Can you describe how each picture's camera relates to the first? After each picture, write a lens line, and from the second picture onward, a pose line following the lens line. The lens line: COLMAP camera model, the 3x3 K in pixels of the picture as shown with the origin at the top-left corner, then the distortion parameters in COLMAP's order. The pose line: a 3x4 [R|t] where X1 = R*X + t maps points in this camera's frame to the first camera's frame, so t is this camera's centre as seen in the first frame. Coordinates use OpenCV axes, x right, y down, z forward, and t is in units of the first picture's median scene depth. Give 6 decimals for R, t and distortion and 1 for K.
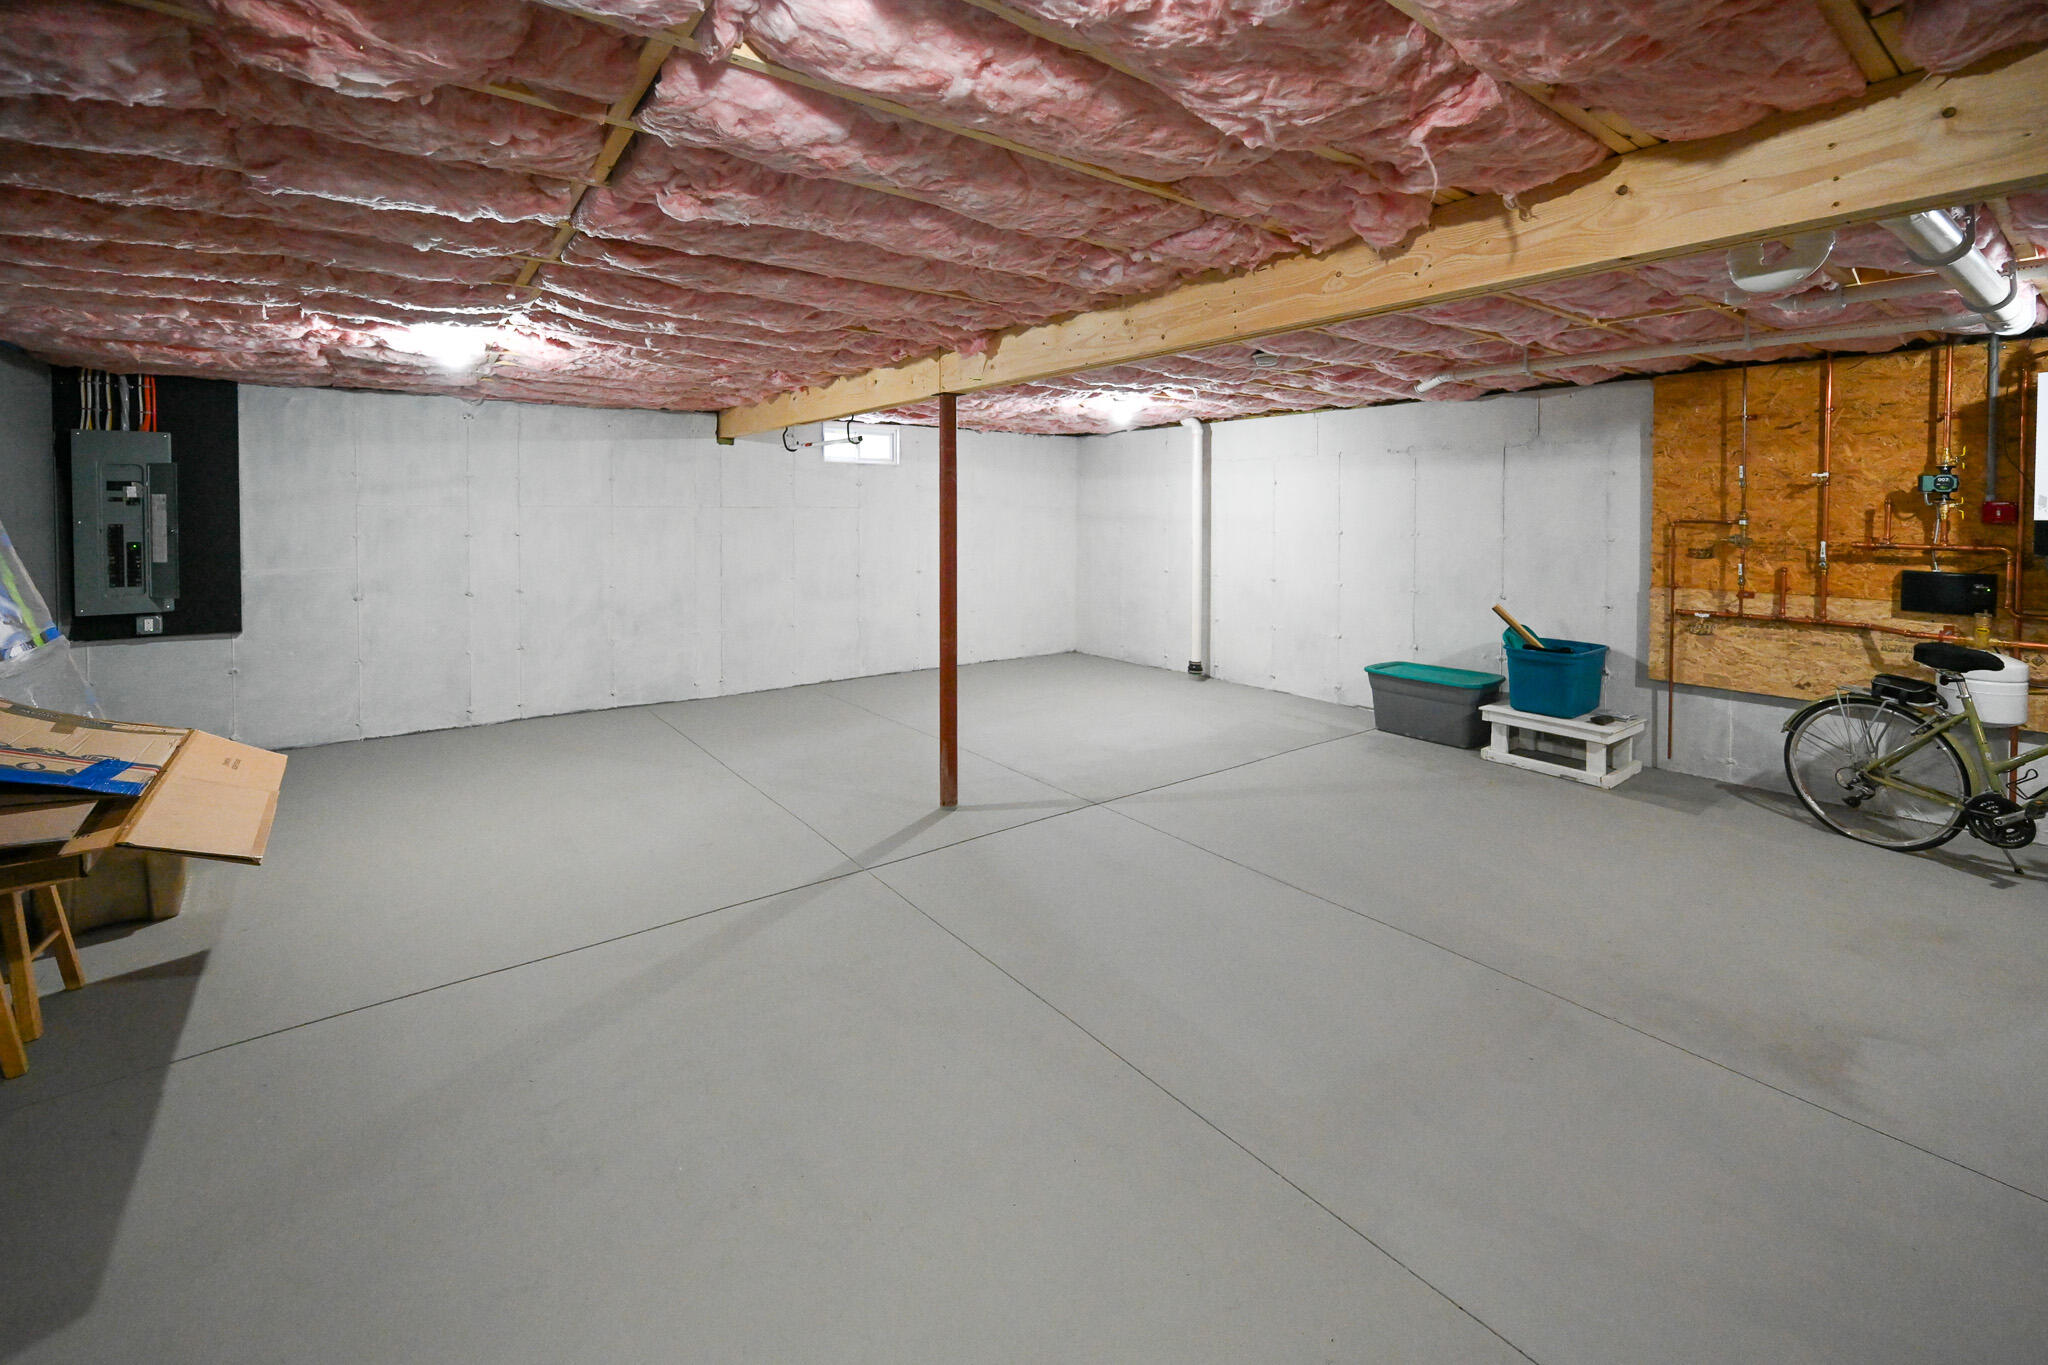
lens RADIAL K [[855.8, 0, 1046.5], [0, 855.8, 531.0], [0, 0, 1]] dist [-0.001720, -0.000166]
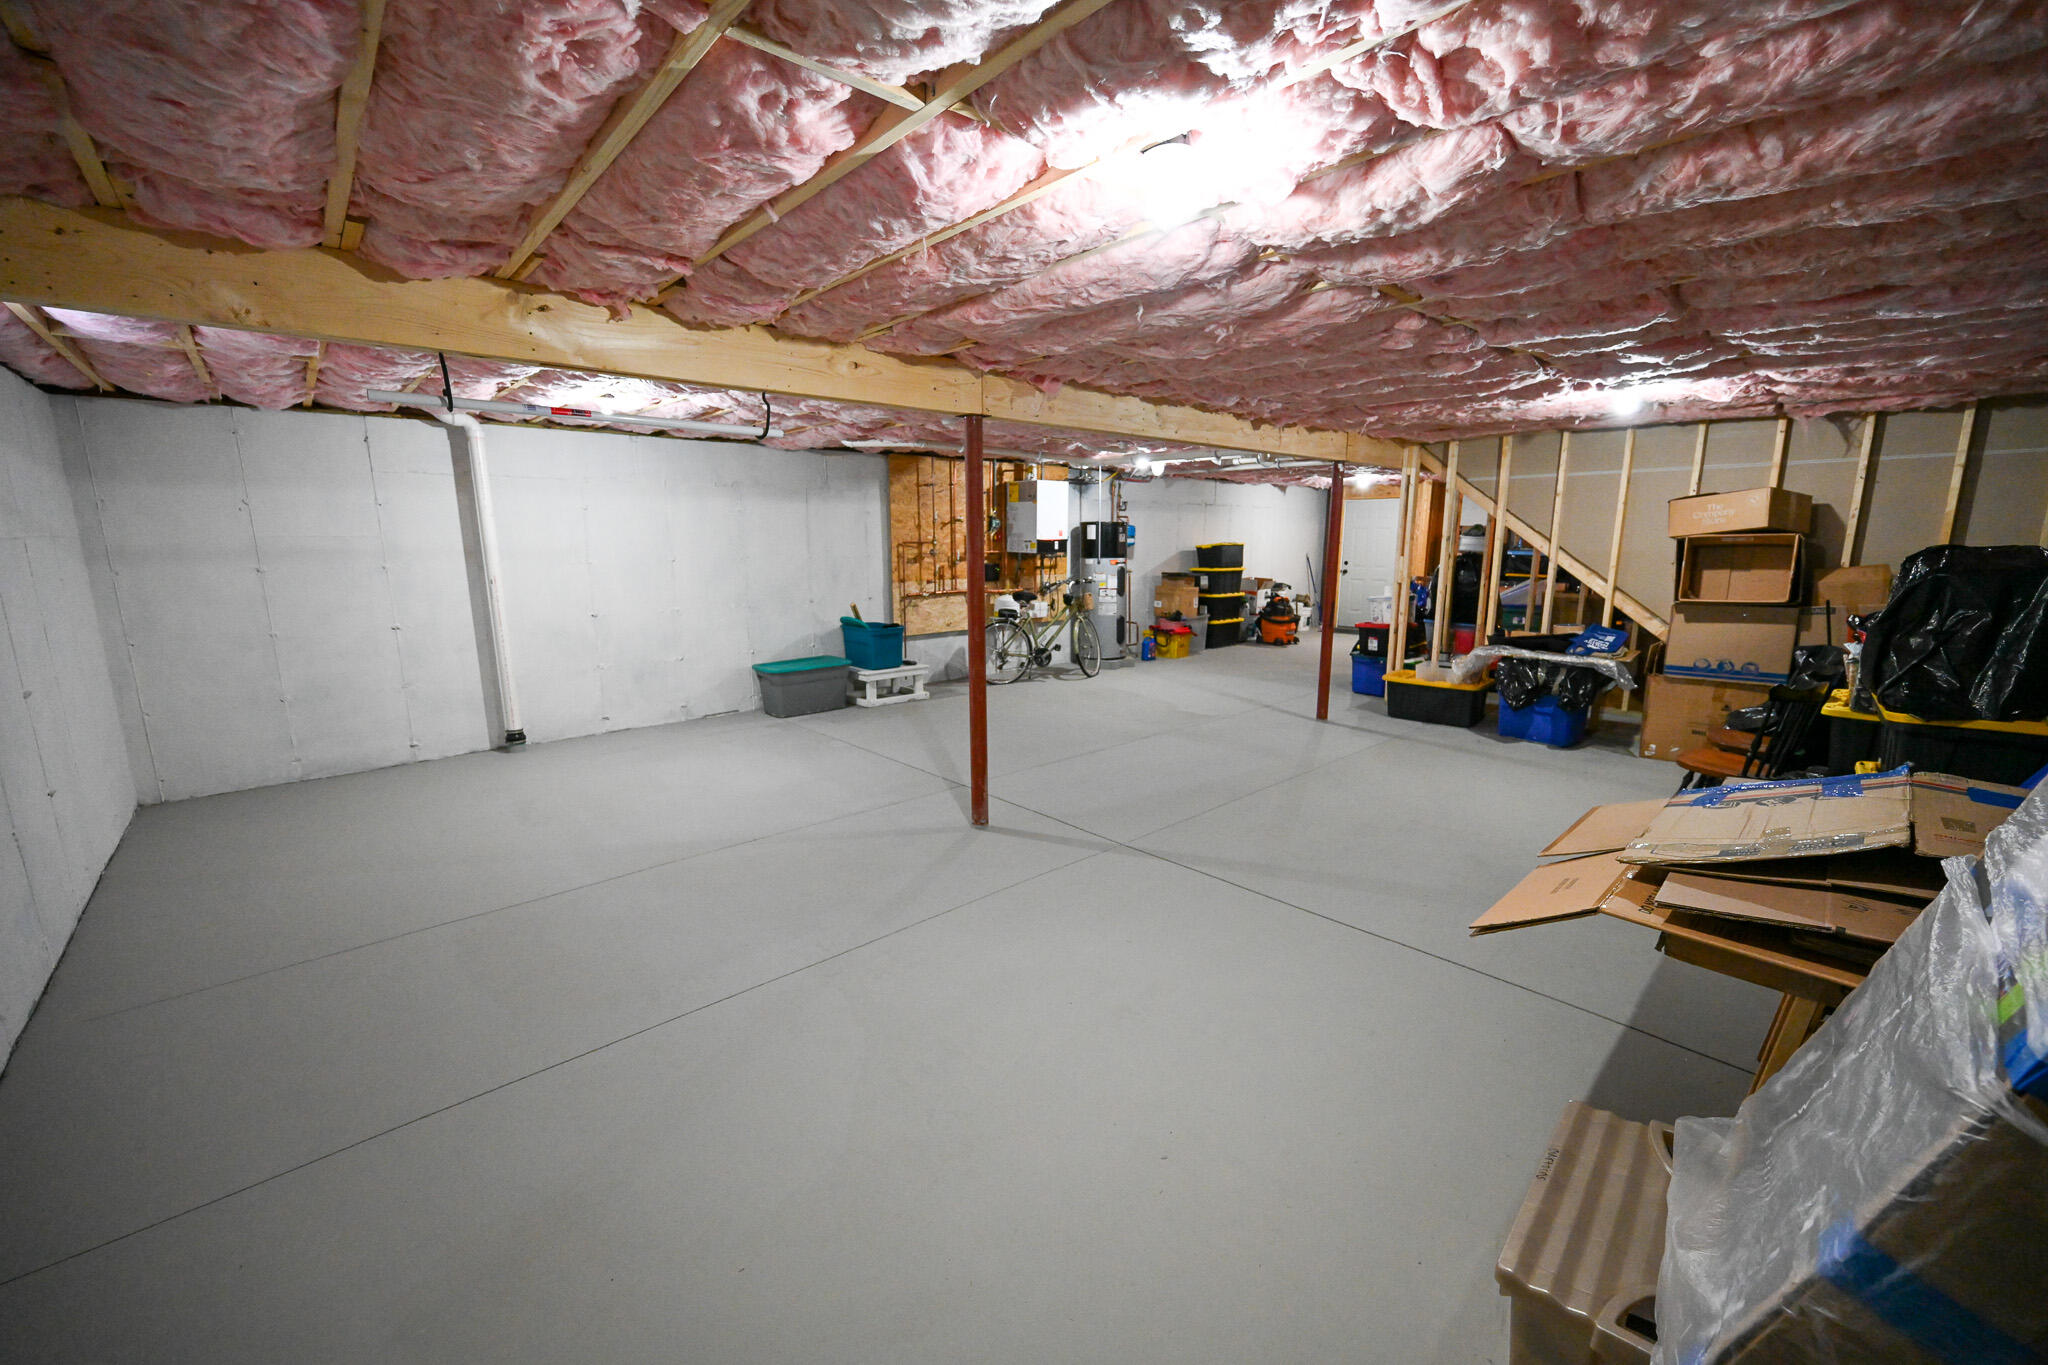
lens RADIAL K [[804.9, 0, 1027.6], [0, 804.9, 684.4], [0, 0, 1]] dist [0.000345, -0.000253]
pose [[-0.089761, -0.182335, 0.979131, -0.911902], [0.027226, 0.982282, 0.185418, -0.024599], [-0.995591, 0.043302, -0.083206, 0.882747]]
